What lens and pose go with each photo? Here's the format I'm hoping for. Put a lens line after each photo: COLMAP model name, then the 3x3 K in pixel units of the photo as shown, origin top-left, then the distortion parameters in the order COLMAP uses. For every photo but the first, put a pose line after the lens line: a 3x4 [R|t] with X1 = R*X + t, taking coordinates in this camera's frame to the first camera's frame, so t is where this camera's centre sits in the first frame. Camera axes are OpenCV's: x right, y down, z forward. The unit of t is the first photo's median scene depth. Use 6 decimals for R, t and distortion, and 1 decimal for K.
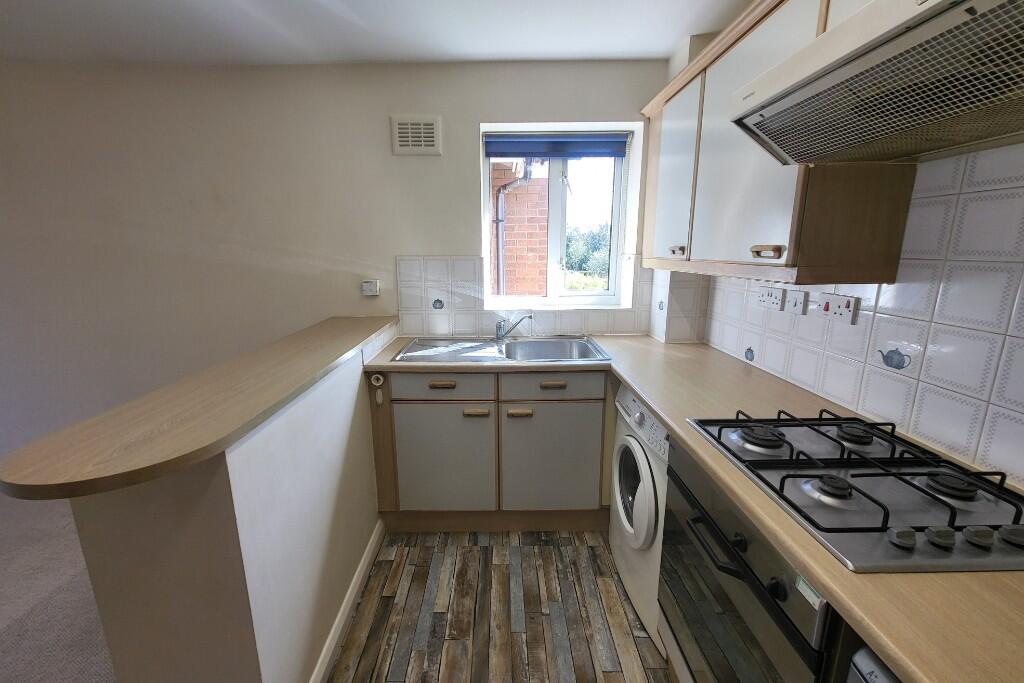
lens RADIAL K [[401.7, 0, 498.1], [0, 401.7, 336.9], [0, 0, 1]] dist [0.010522, -0.000321]
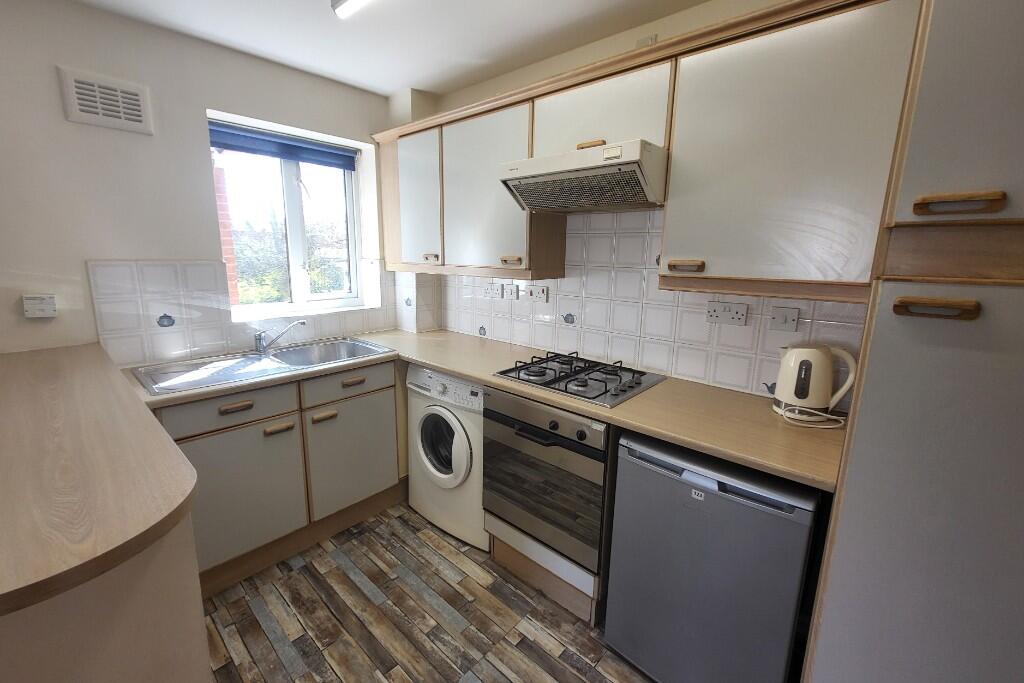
lens RADIAL K [[436.2, 0, 483.6], [0, 436.2, 338.0], [0, 0, 1]] dist [0.014994, 0.000108]
pose [[0.690375, -0.128423, 0.711962, -0.437183], [0.137182, 0.989502, 0.045464, -0.001343], [-0.710326, 0.066281, 0.700745, -0.071210]]
